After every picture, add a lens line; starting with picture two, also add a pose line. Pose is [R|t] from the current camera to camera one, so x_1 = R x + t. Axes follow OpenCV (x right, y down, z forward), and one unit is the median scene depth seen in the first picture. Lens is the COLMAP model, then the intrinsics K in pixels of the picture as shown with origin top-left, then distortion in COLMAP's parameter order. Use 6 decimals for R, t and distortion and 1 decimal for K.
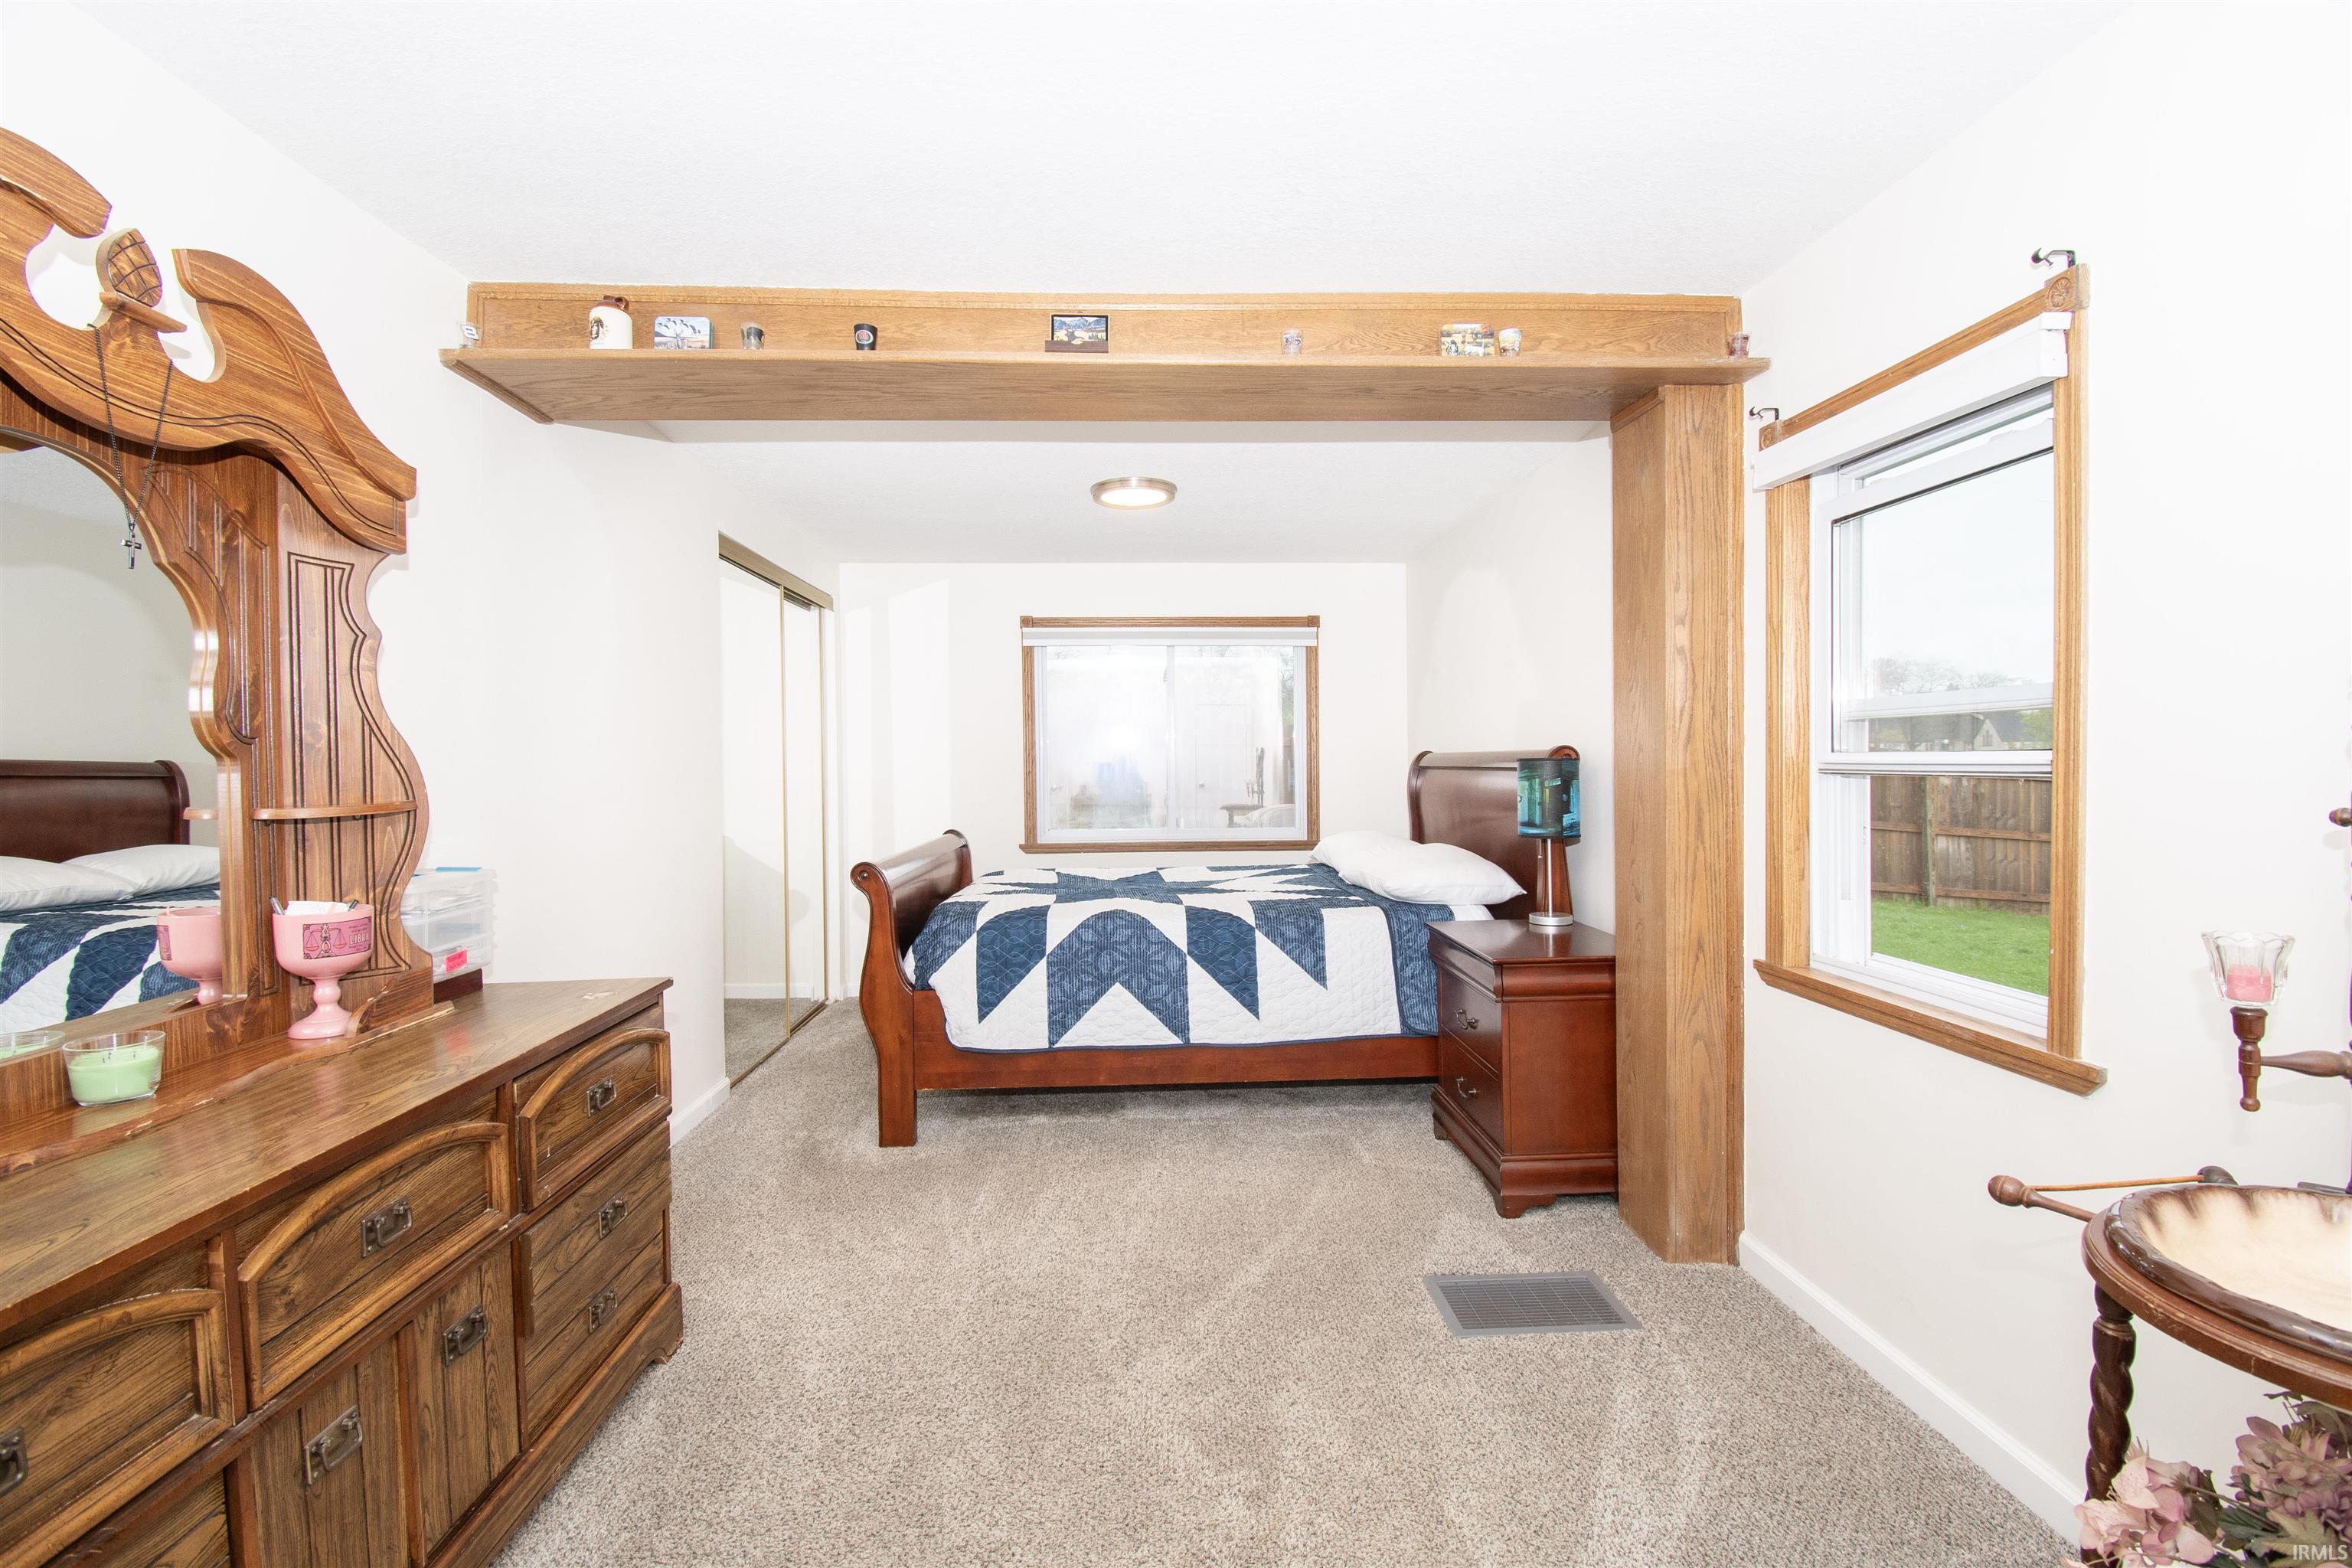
lens RADIAL K [[1043.7, 0, 1176.0], [0, 1043.7, 784.0], [0, 0, 1]] dist [0.012532, -0.024145]
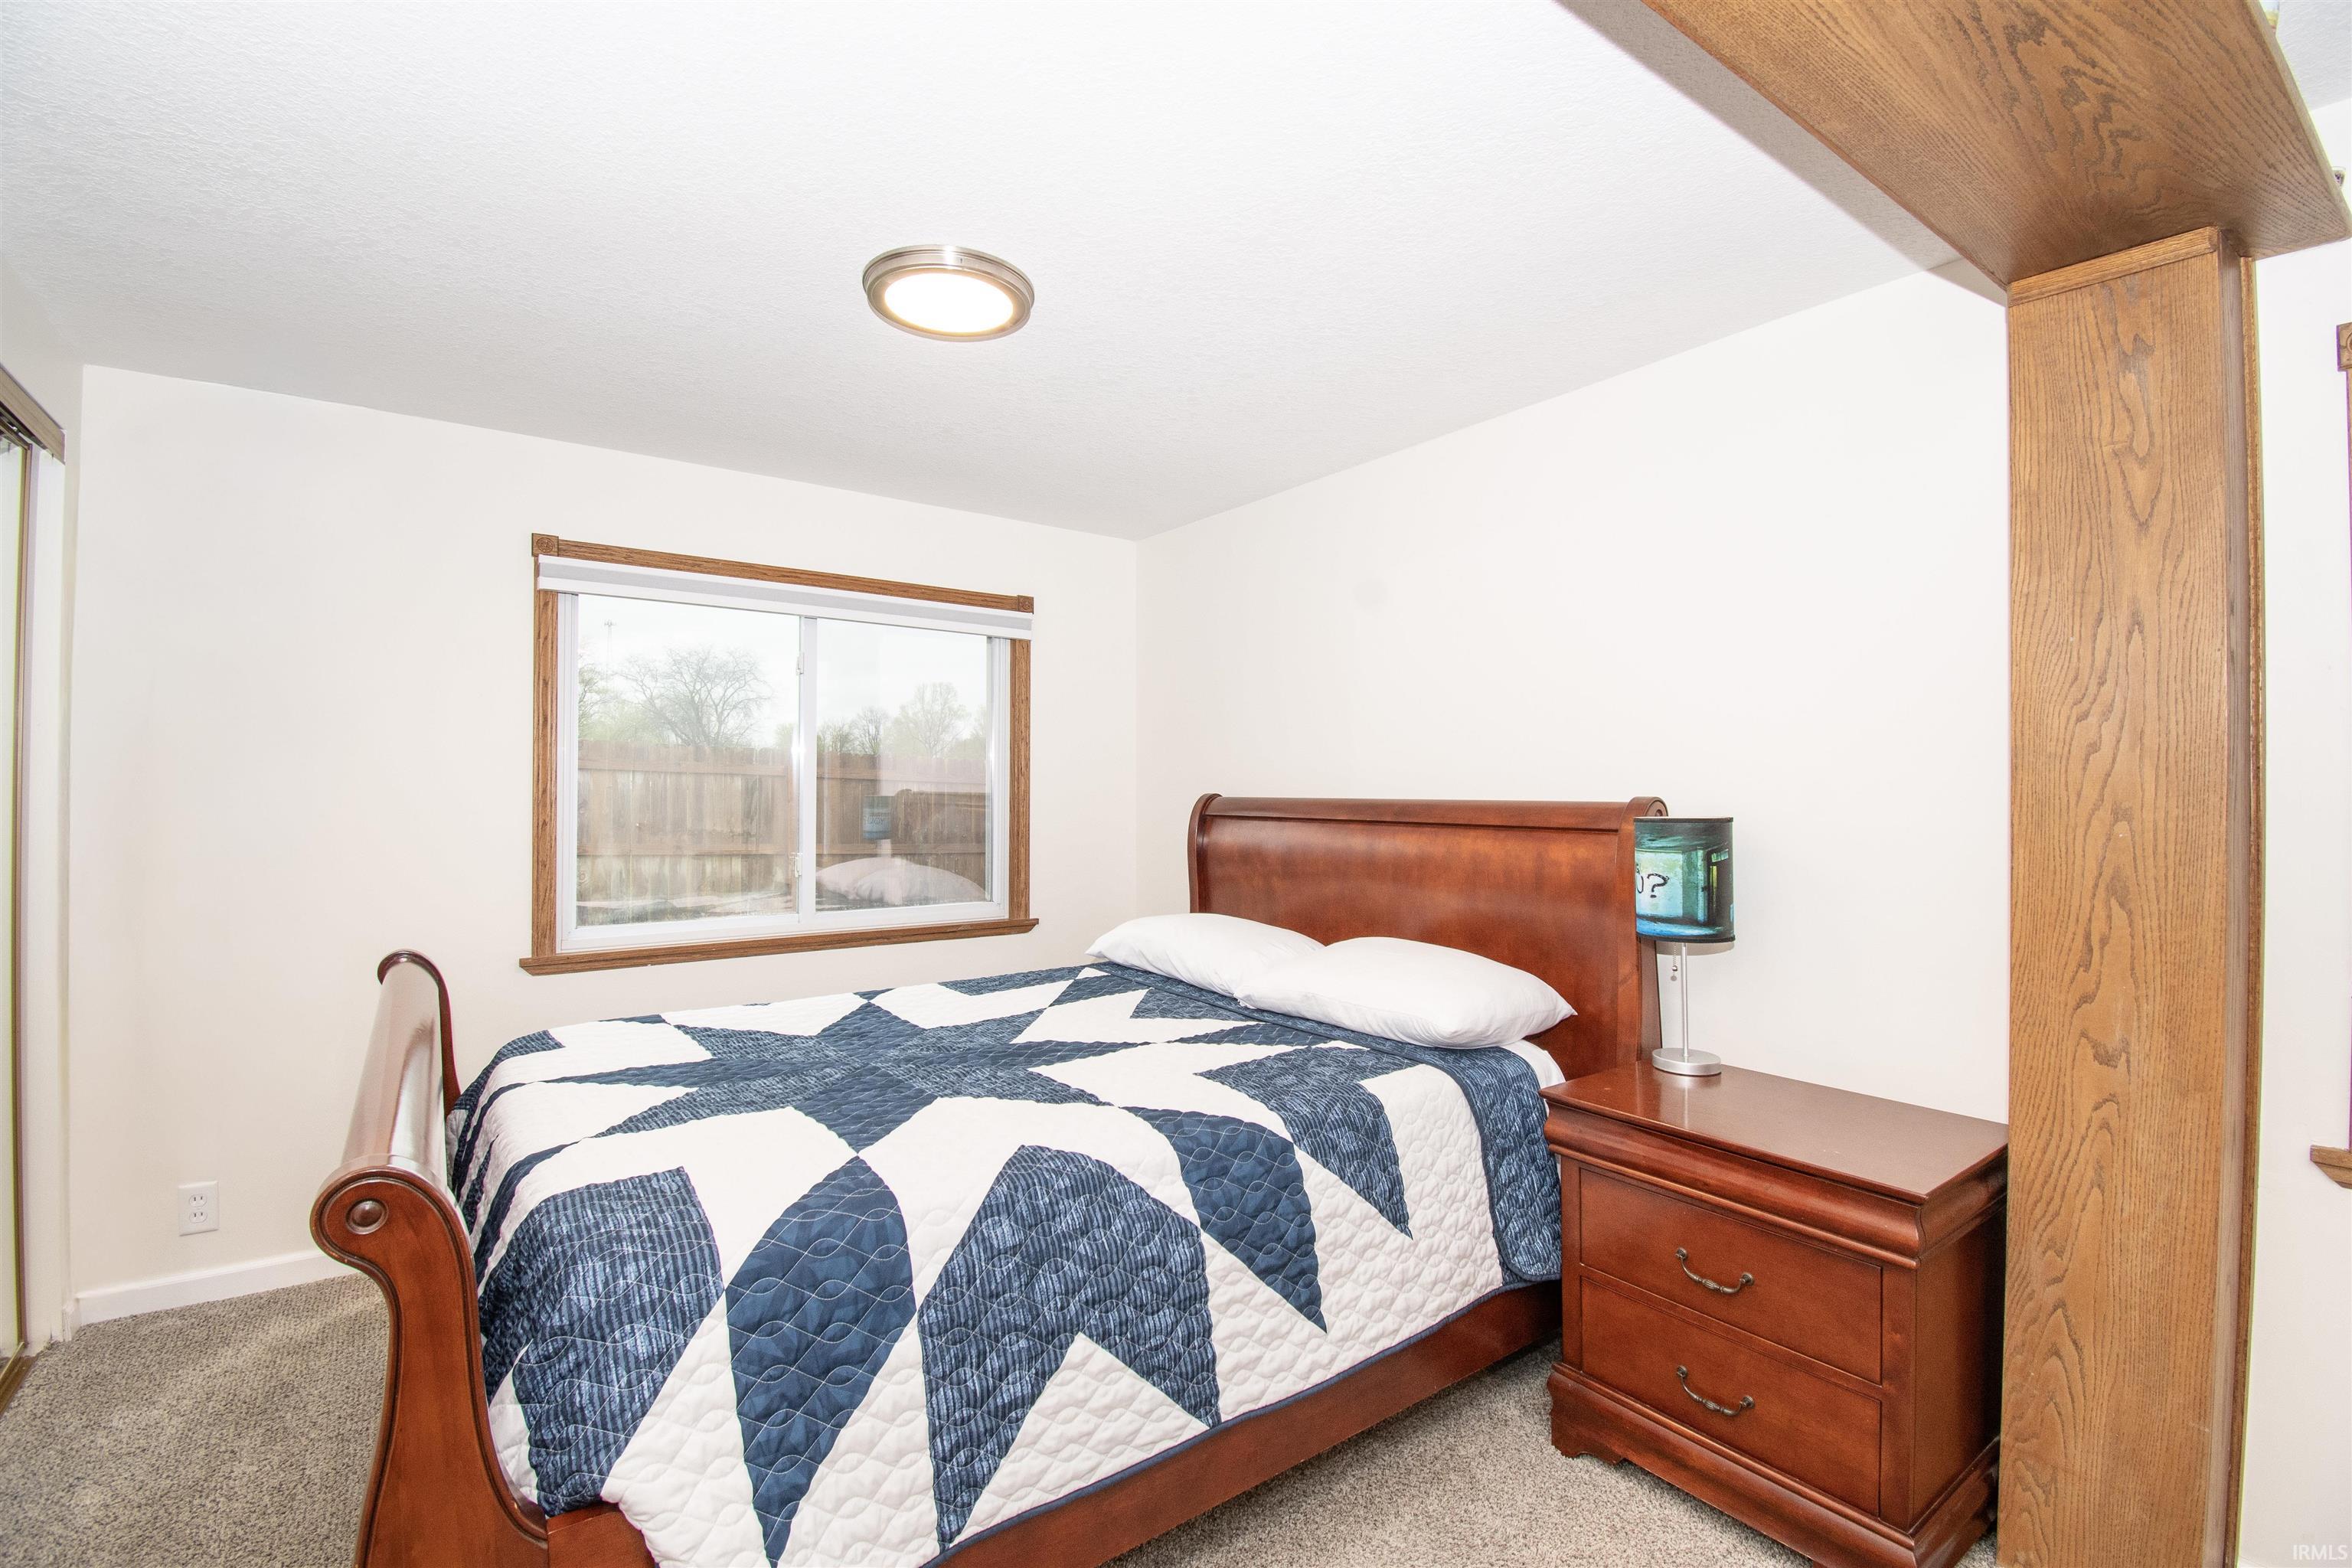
lens RADIAL K [[1043.7, 0, 1176.0], [0, 1043.7, 784.0], [0, 0, 1]] dist [0.012532, -0.024145]
pose [[0.839632, 0.013598, 0.542985, -0.278500], [0.002096, 0.999598, -0.028273, -0.027632], [-0.543151, 0.024877, 0.839266, 0.647878]]
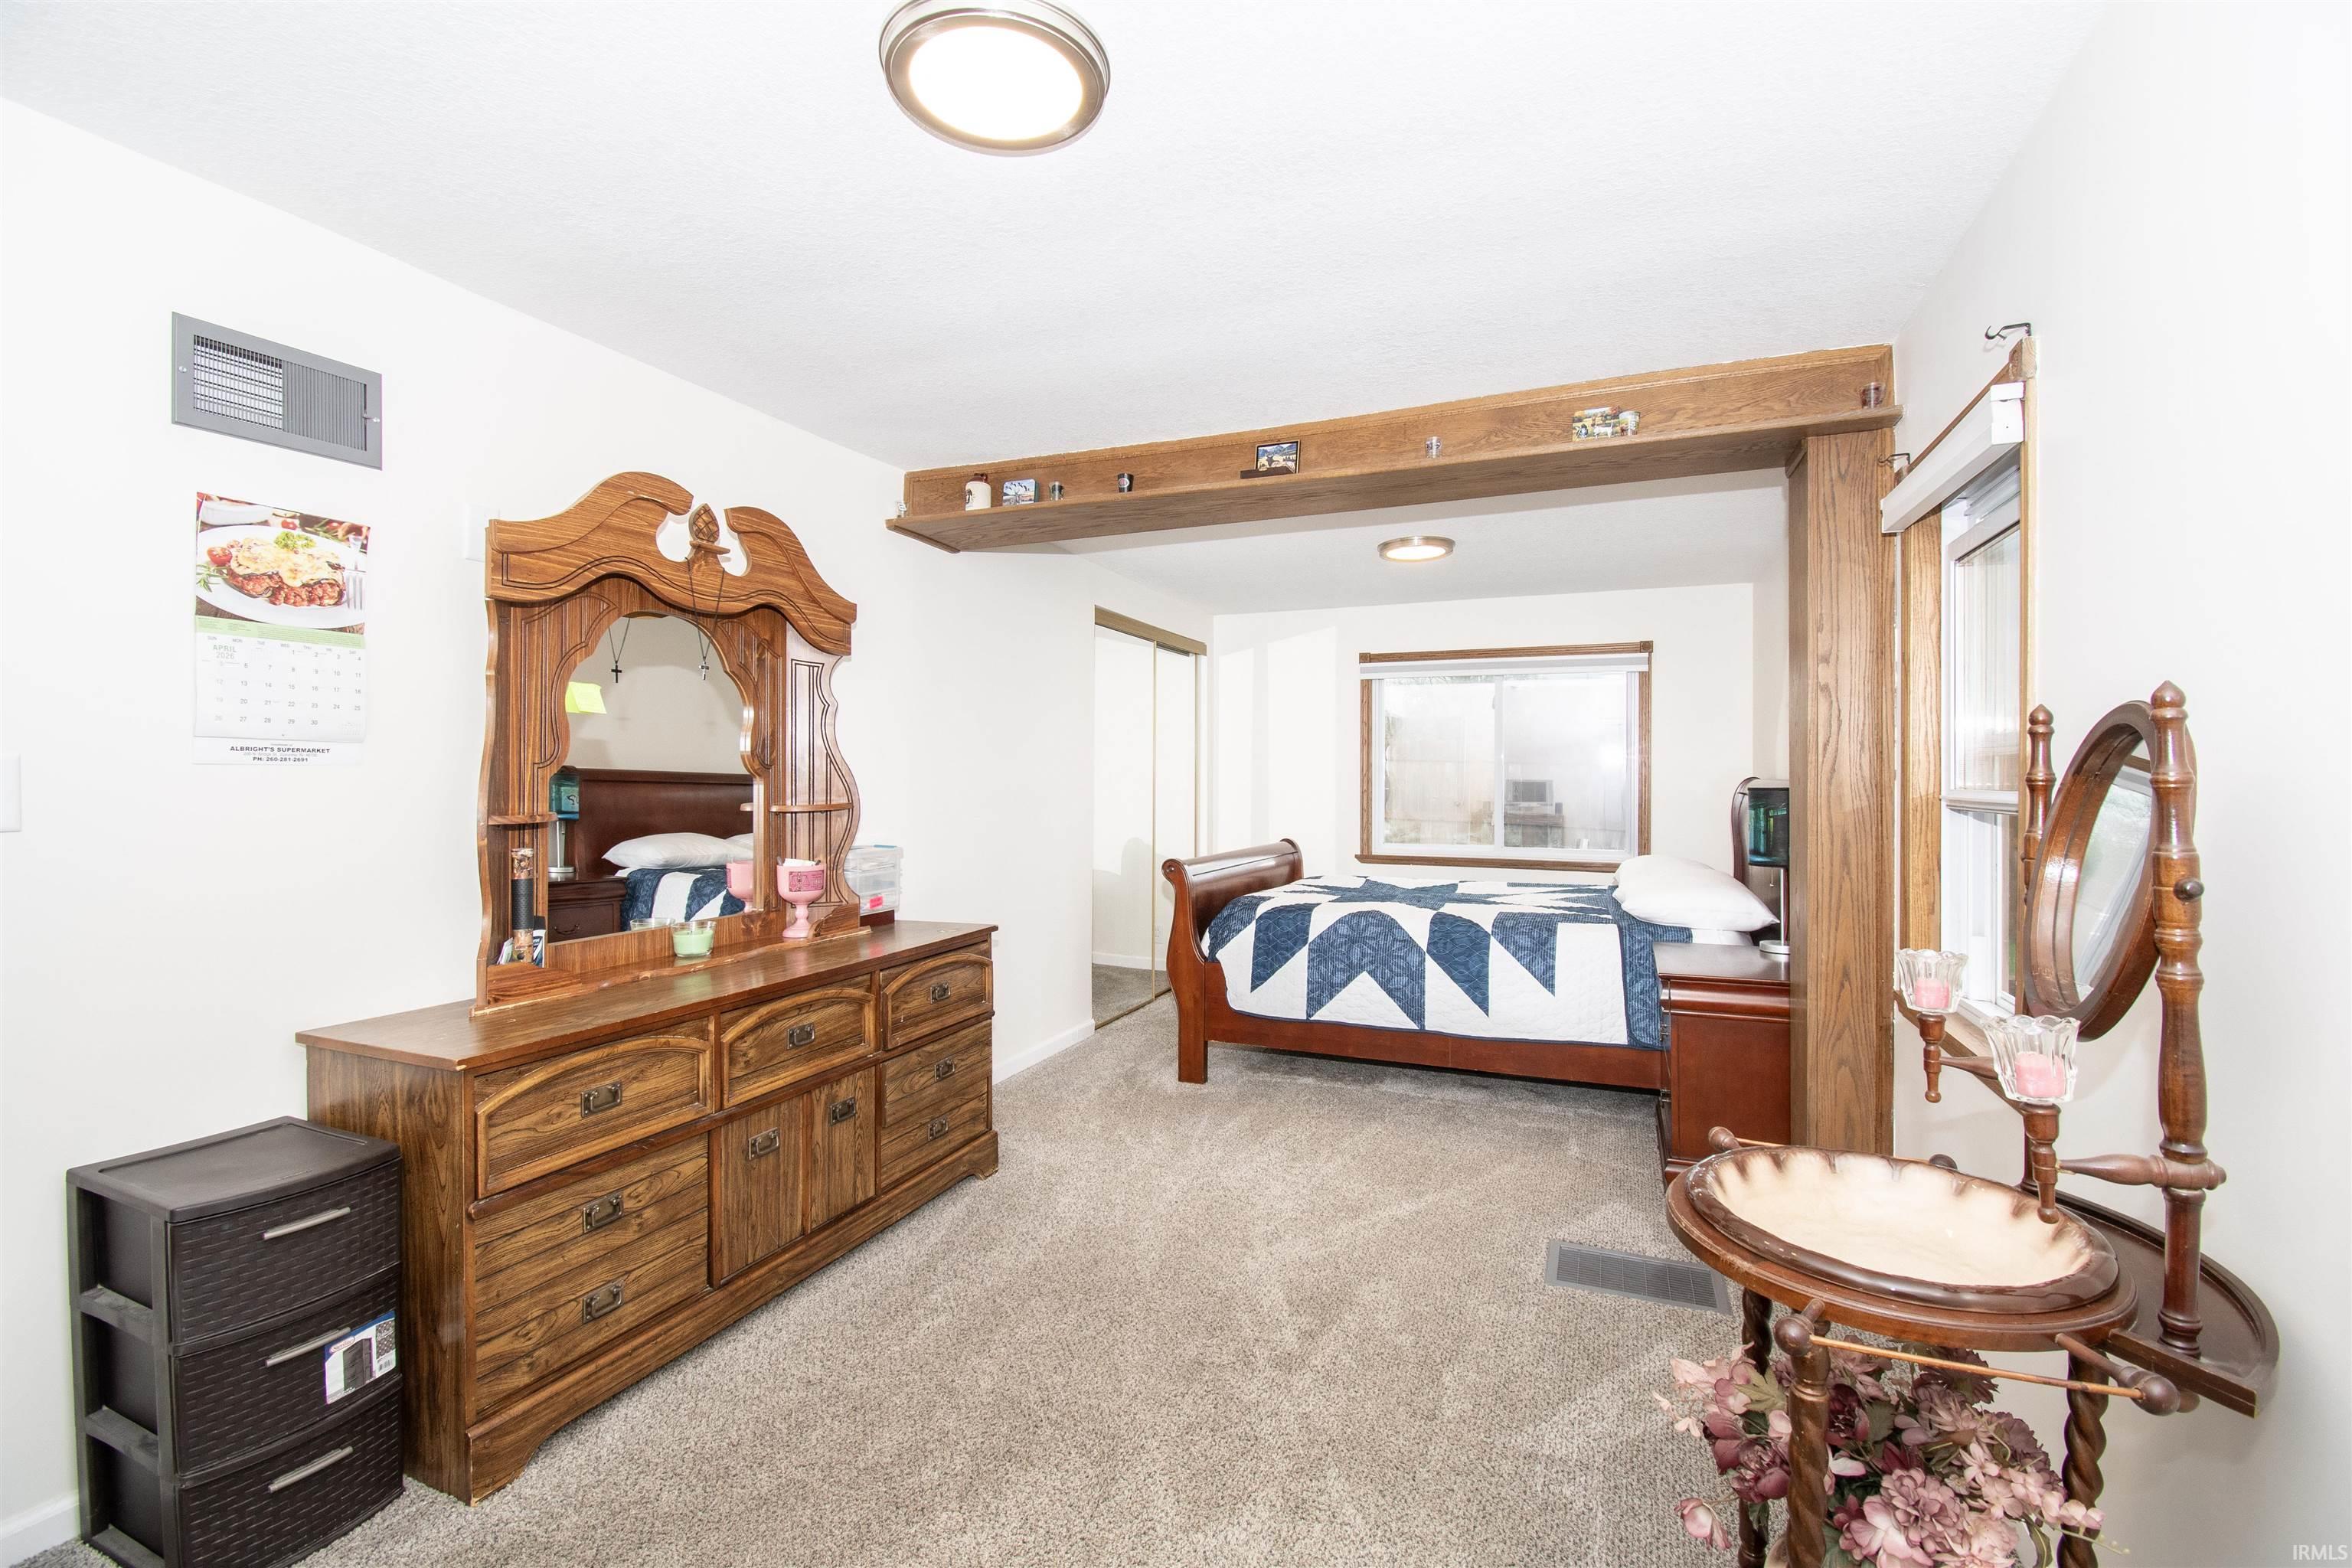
lens RADIAL K [[1022.7, 0, 1176.0], [0, 1022.7, 784.0], [0, 0, 1]] dist [0.001647, -0.018547]
pose [[0.902916, 0.015971, -0.429520, 0.260651], [-0.022476, 0.999697, -0.010074, -0.005477], [0.429229, 0.018750, 0.903001, -0.150426]]
